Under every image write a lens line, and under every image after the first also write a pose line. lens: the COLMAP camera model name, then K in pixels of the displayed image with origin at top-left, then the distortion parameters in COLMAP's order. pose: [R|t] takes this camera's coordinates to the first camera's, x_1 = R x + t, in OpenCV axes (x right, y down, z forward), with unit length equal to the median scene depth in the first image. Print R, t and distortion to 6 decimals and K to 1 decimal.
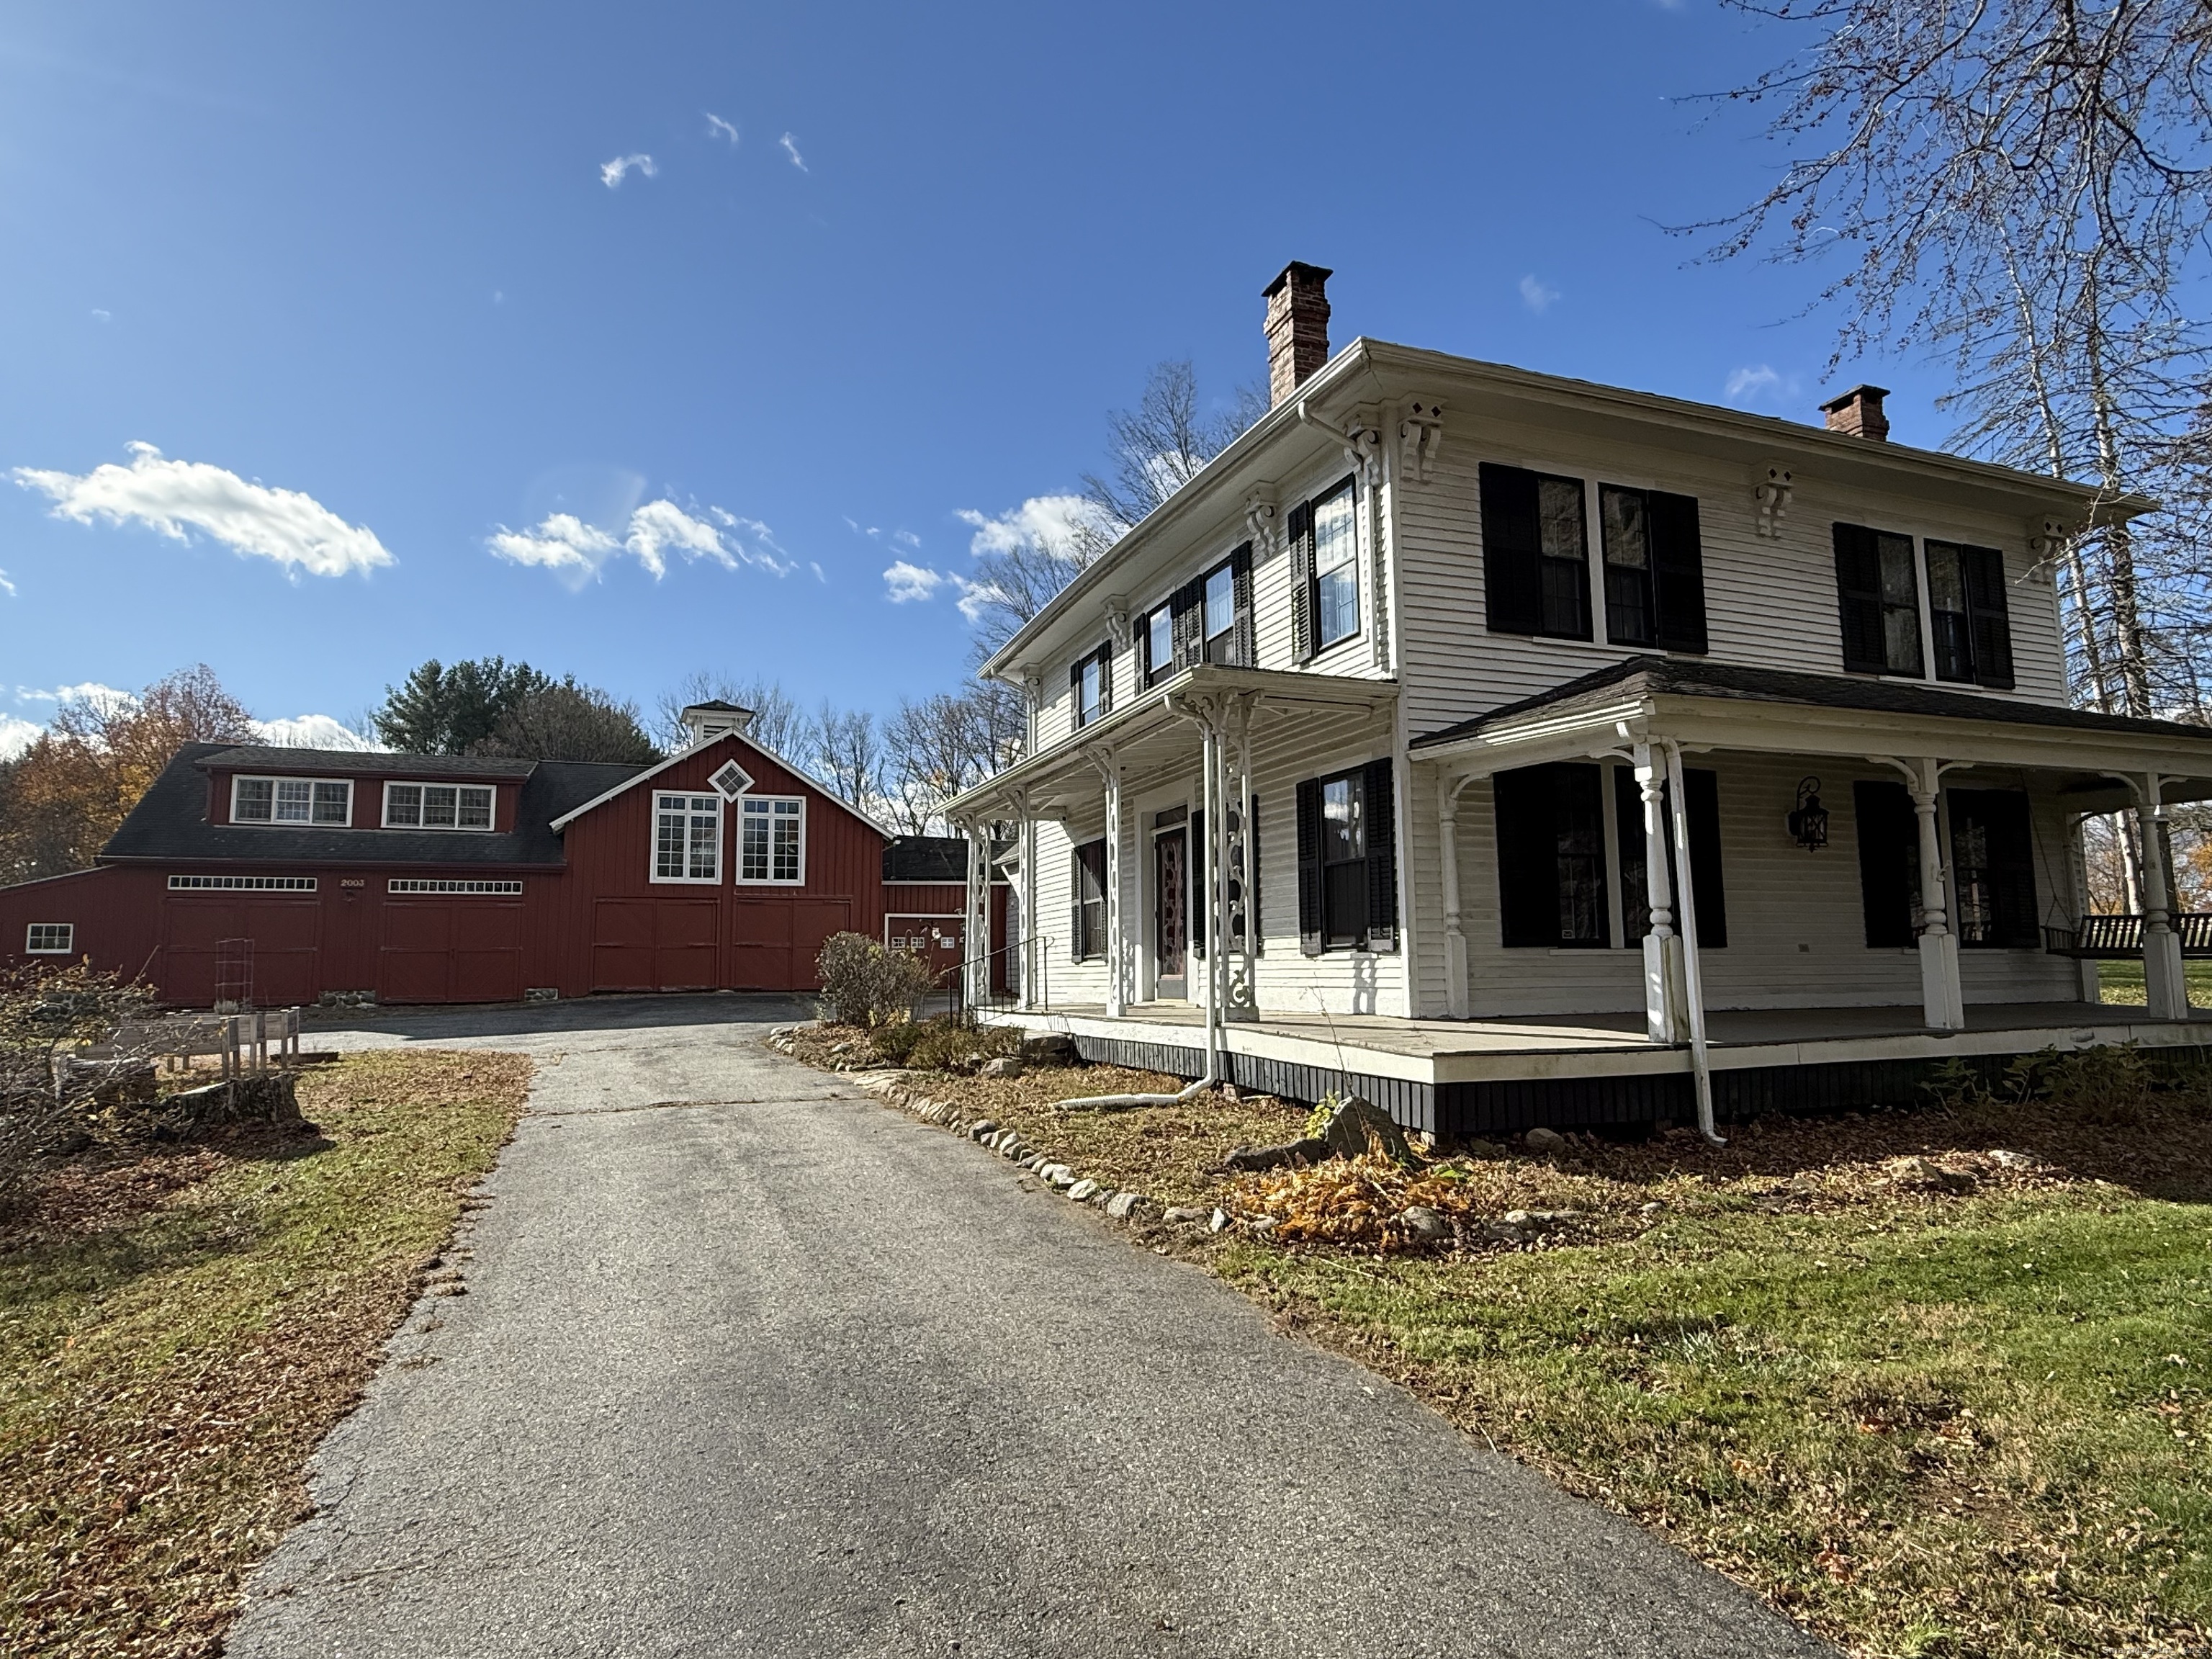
lens RADIAL K [[1240.9, 0, 1107.5], [0, 1240.9, 826.9], [0, 0, 1]] dist [-0.000306, -0.000700]
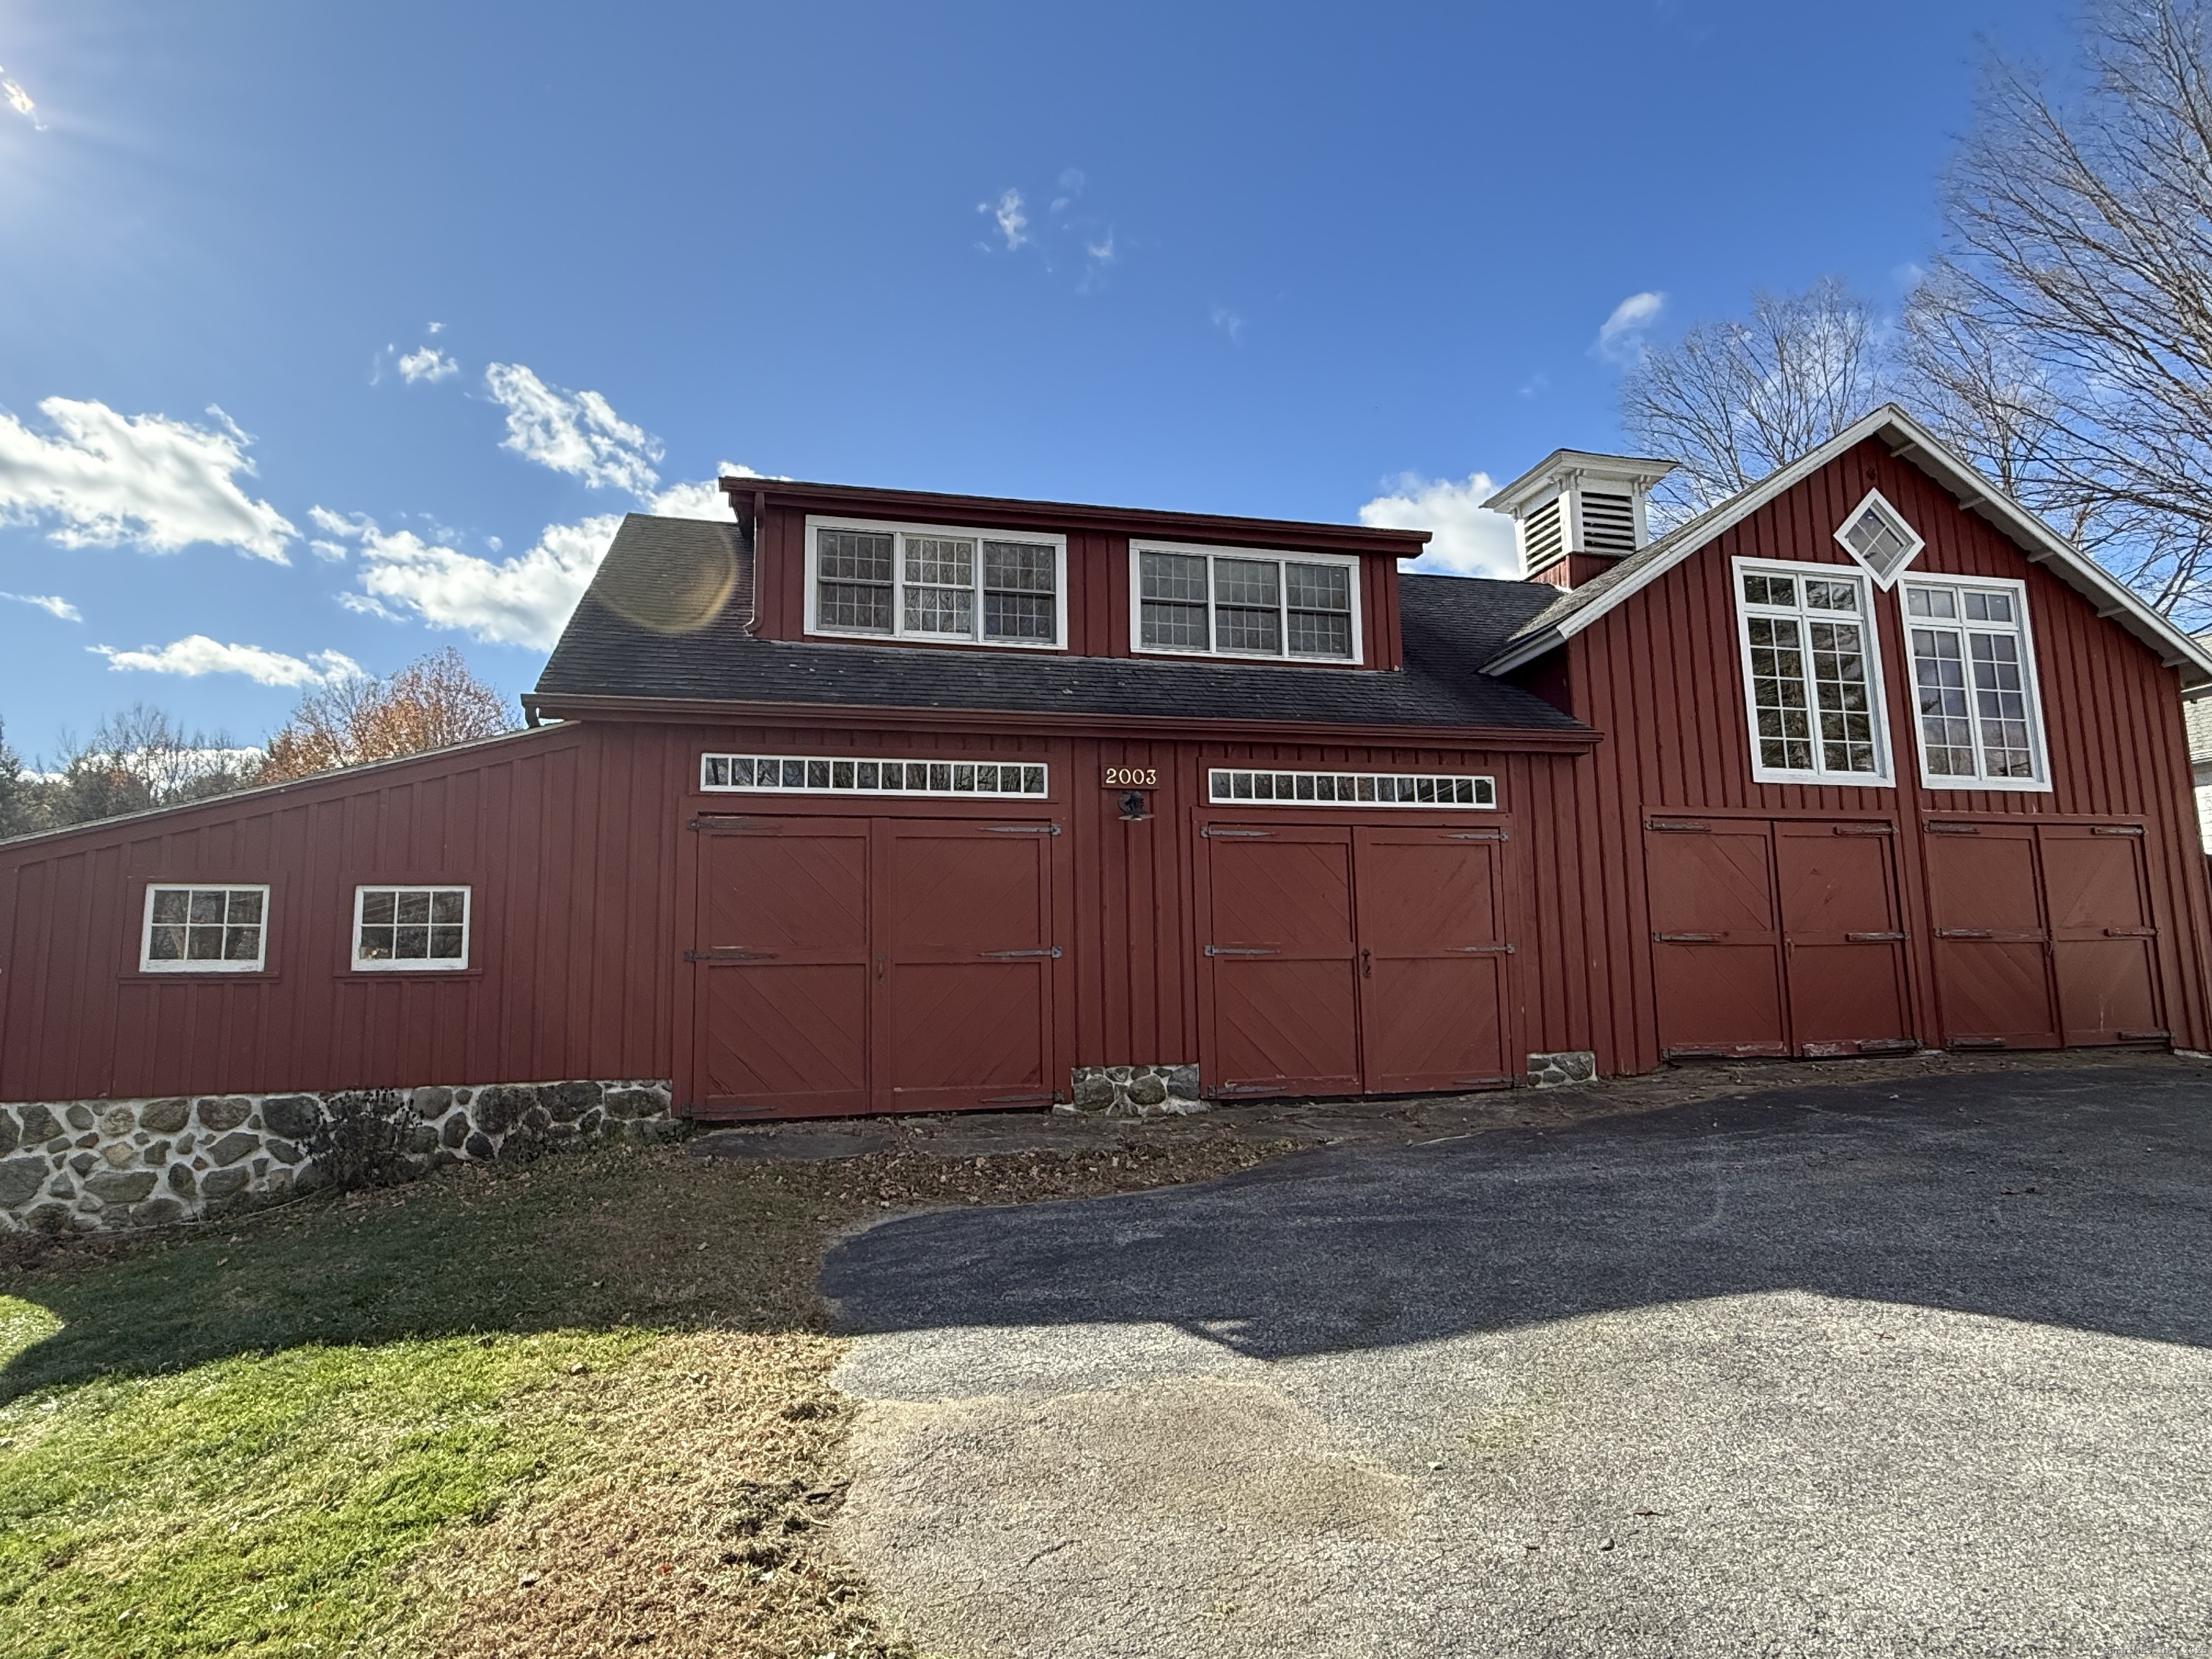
lens RADIAL K [[1240.9, 0, 1094.9], [0, 1240.9, 830.1], [0, 0, 1]] dist [-0.000306, -0.000700]
pose [[0.992085, -0.024525, -0.123149, -0.519751], [0.022612, 0.999601, -0.016902, 0.061161], [0.123515, 0.013984, 0.992244, 0.568359]]
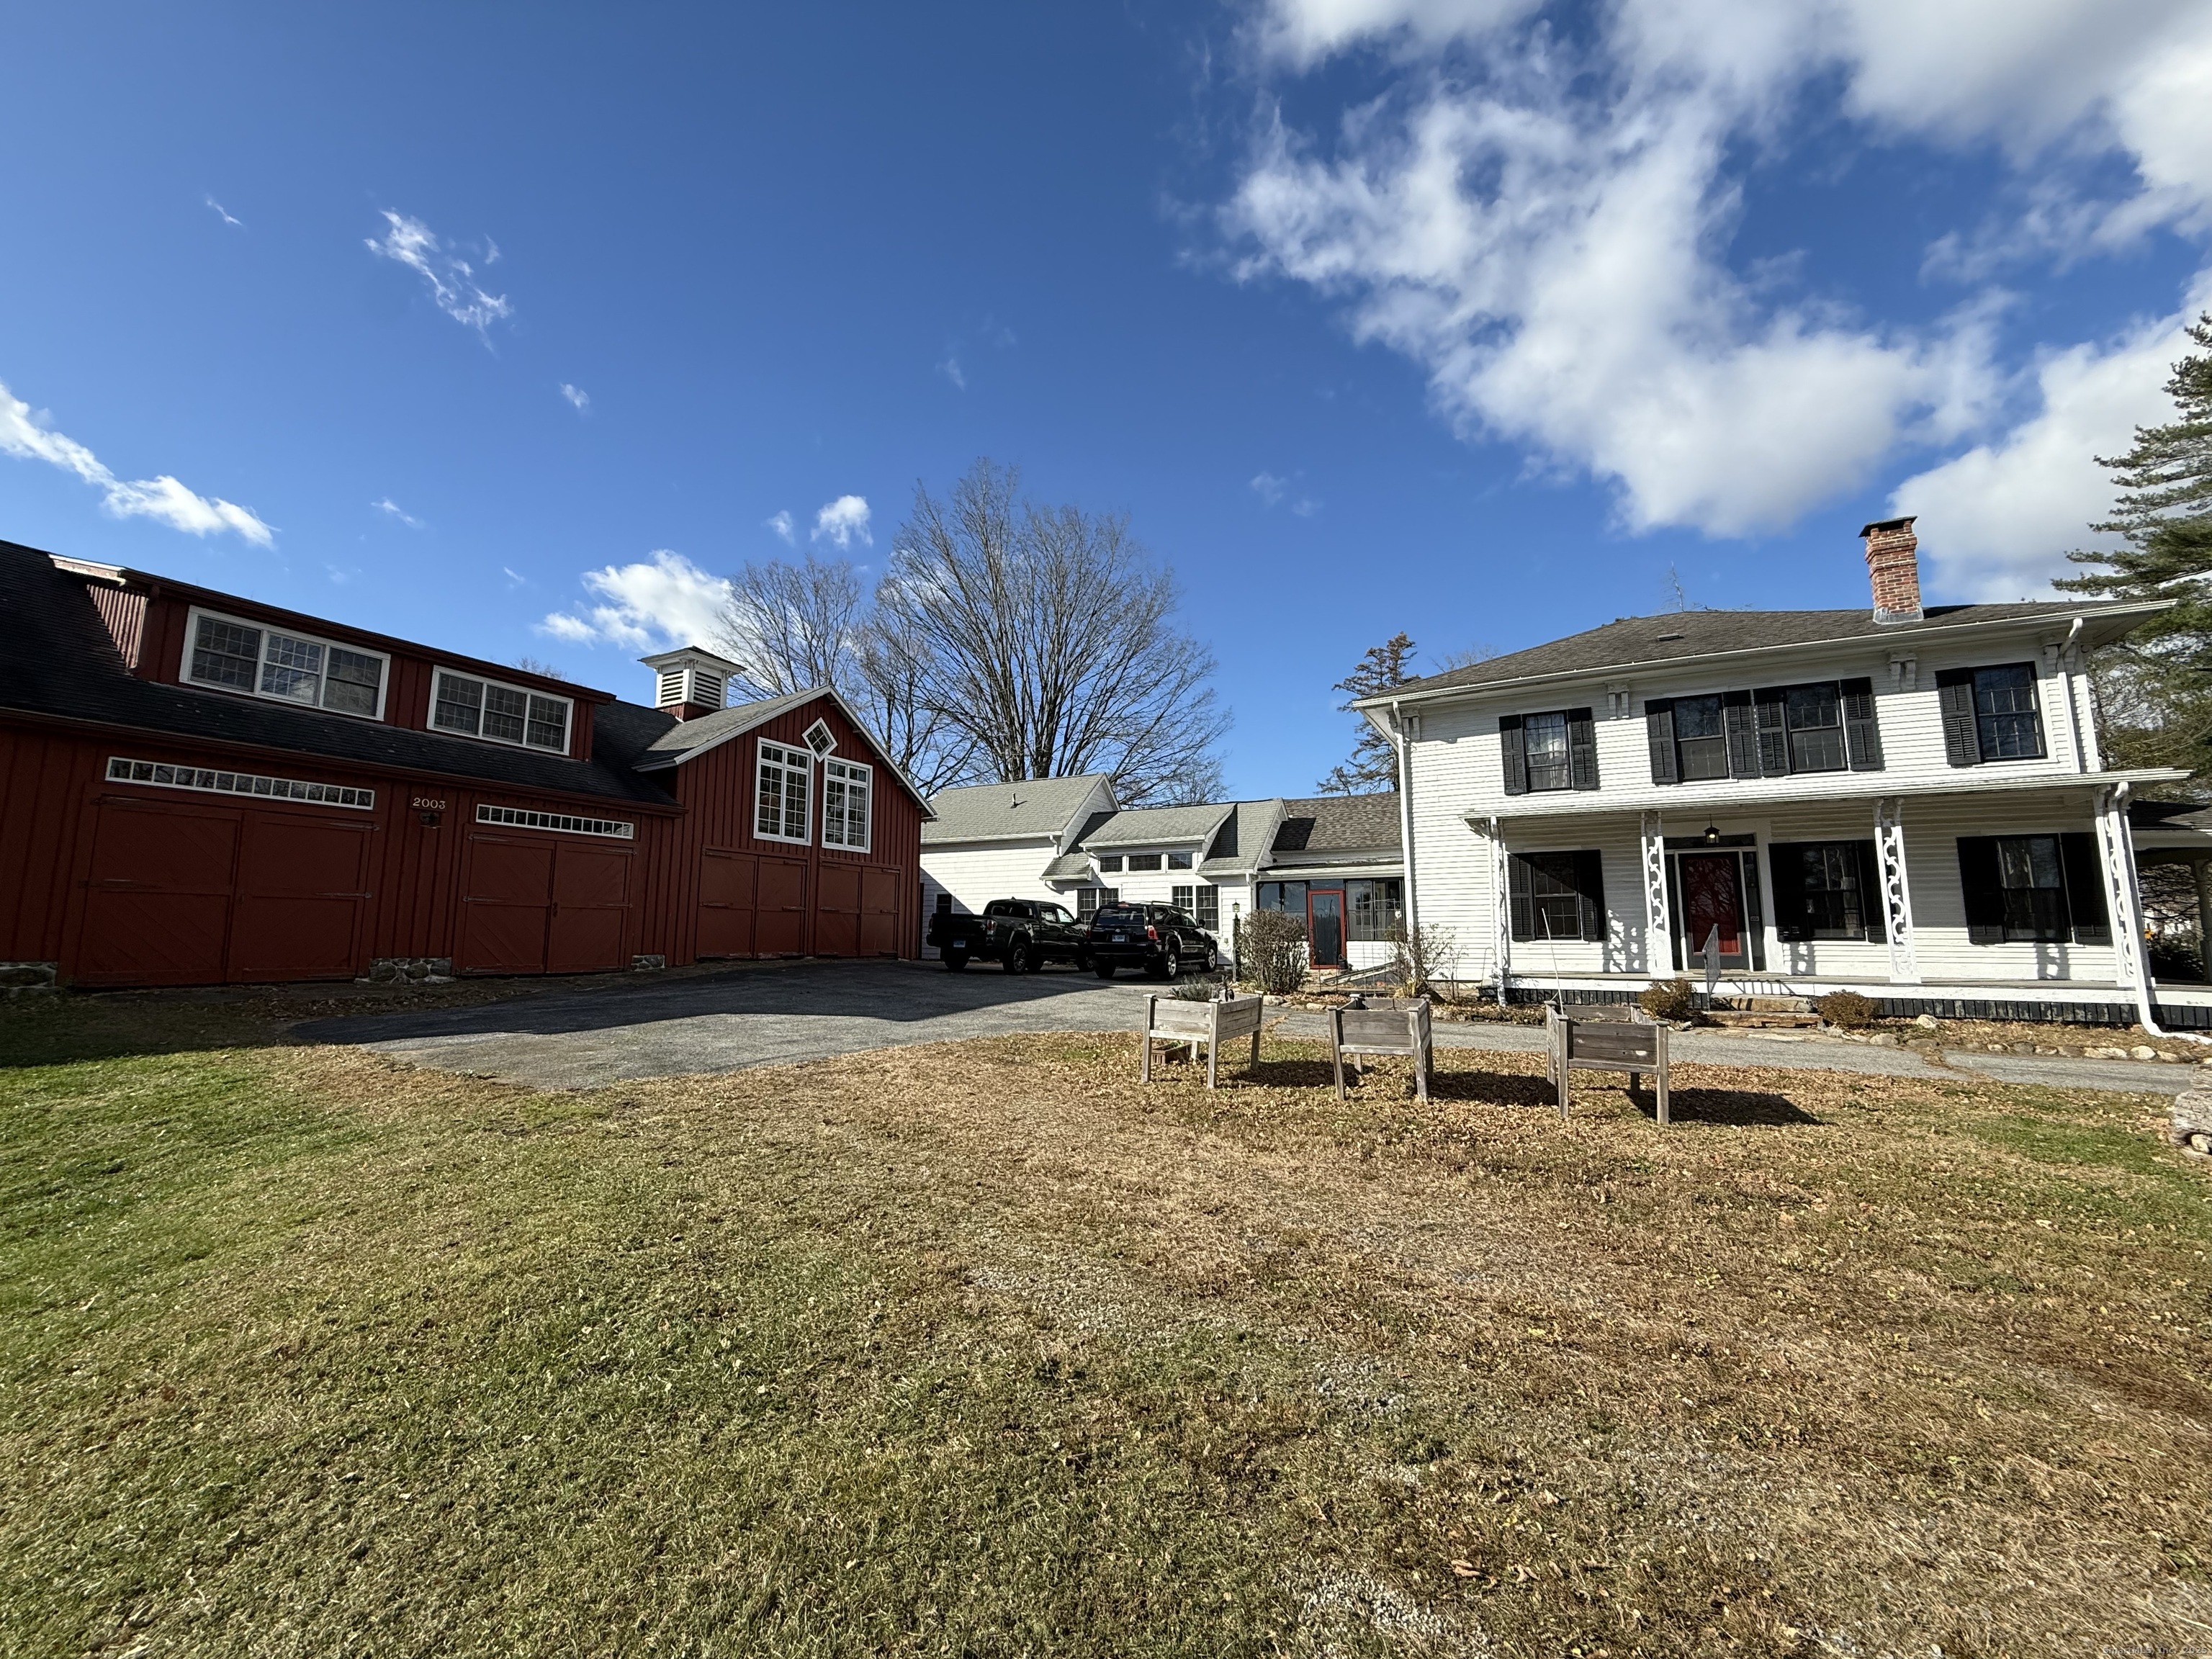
lens RADIAL K [[879.2, 0, 1101.5], [0, 879.2, 830.4], [0, 0, 1]] dist [0.000090, -0.000292]
pose [[0.754444, 0.094659, 0.649503, -0.582902], [-0.088037, 0.995198, -0.042780, 0.043590], [-0.650434, -0.024905, 0.759154, 0.341713]]
